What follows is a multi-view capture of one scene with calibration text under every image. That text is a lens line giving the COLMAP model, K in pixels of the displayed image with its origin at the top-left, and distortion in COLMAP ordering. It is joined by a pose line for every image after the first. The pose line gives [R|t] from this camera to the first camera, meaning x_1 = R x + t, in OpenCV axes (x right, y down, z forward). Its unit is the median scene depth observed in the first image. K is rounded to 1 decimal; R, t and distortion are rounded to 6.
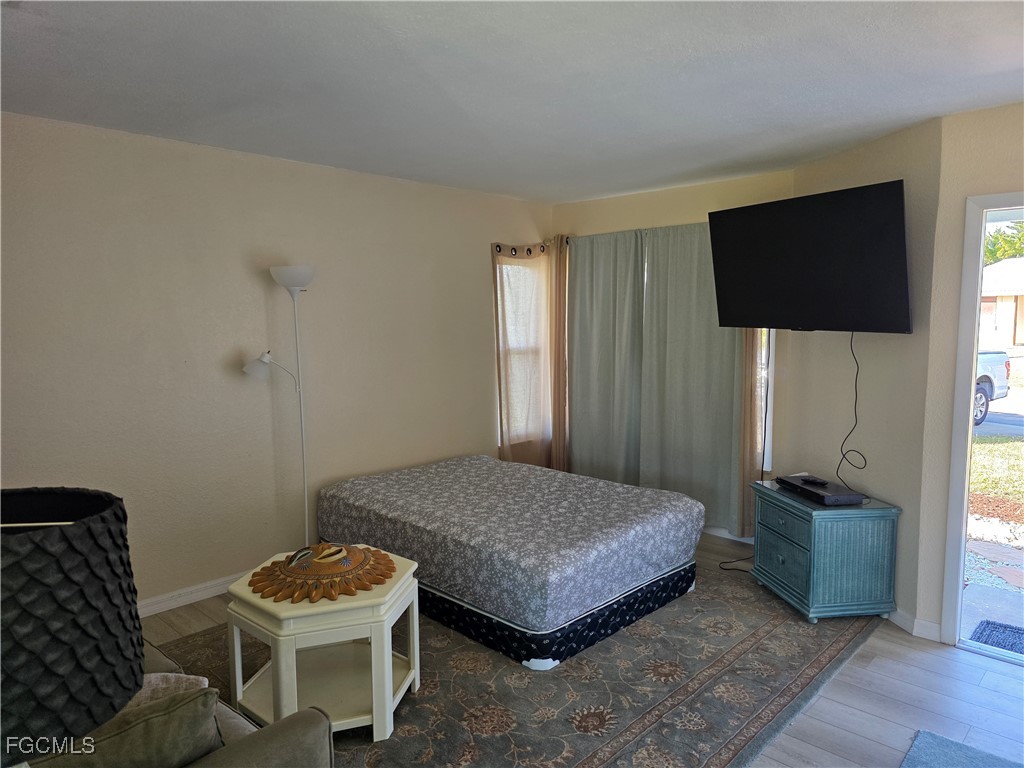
lens RADIAL K [[691.7, 0, 512.0], [0, 691.7, 384.0], [0, 0, 1]] dist [0.061089, -0.060194]
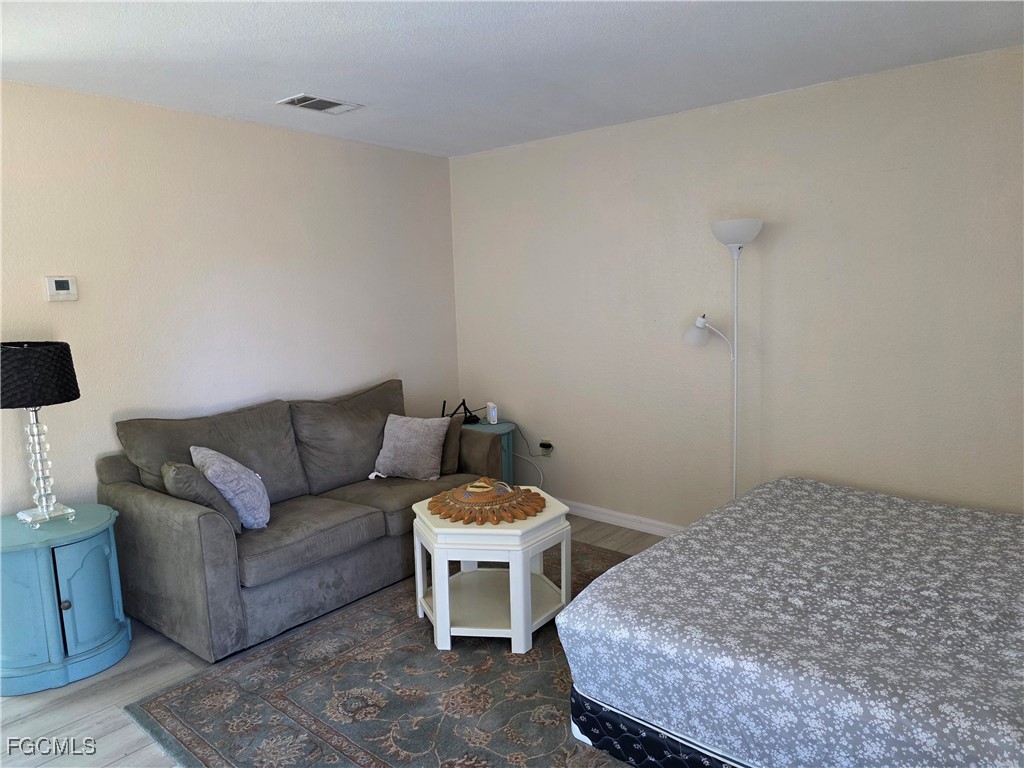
lens RADIAL K [[687.4, 0, 522.8], [0, 687.4, 384.3], [0, 0, 1]] dist [0.071908, -0.065488]
pose [[0.066117, 0.143319, -0.987465, 0.724455], [-0.078661, 0.987300, 0.138028, -0.078992], [0.994706, 0.068549, 0.076551, 0.813392]]
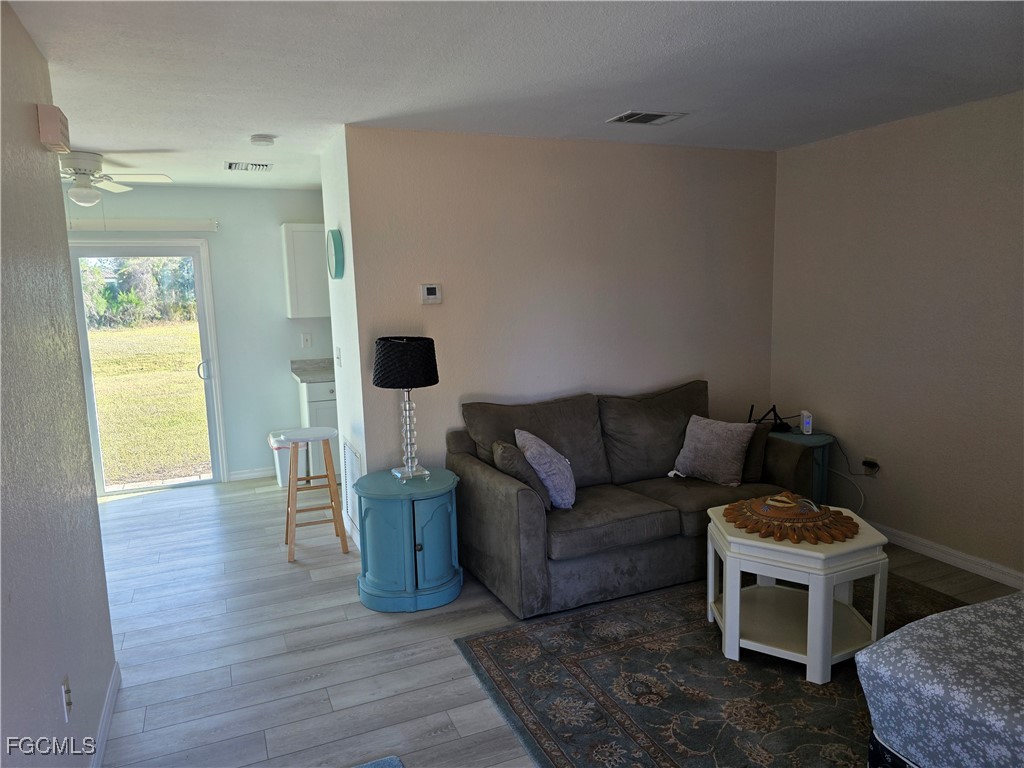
lens RADIAL K [[691.7, 0, 512.0], [0, 691.7, 384.0], [0, 0, 1]] dist [0.061089, -0.060194]
pose [[-0.385454, 0.141766, -0.911772, 0.755917], [-0.070544, 0.980708, 0.182307, -0.097438], [0.920026, 0.134590, -0.368017, 0.828718]]
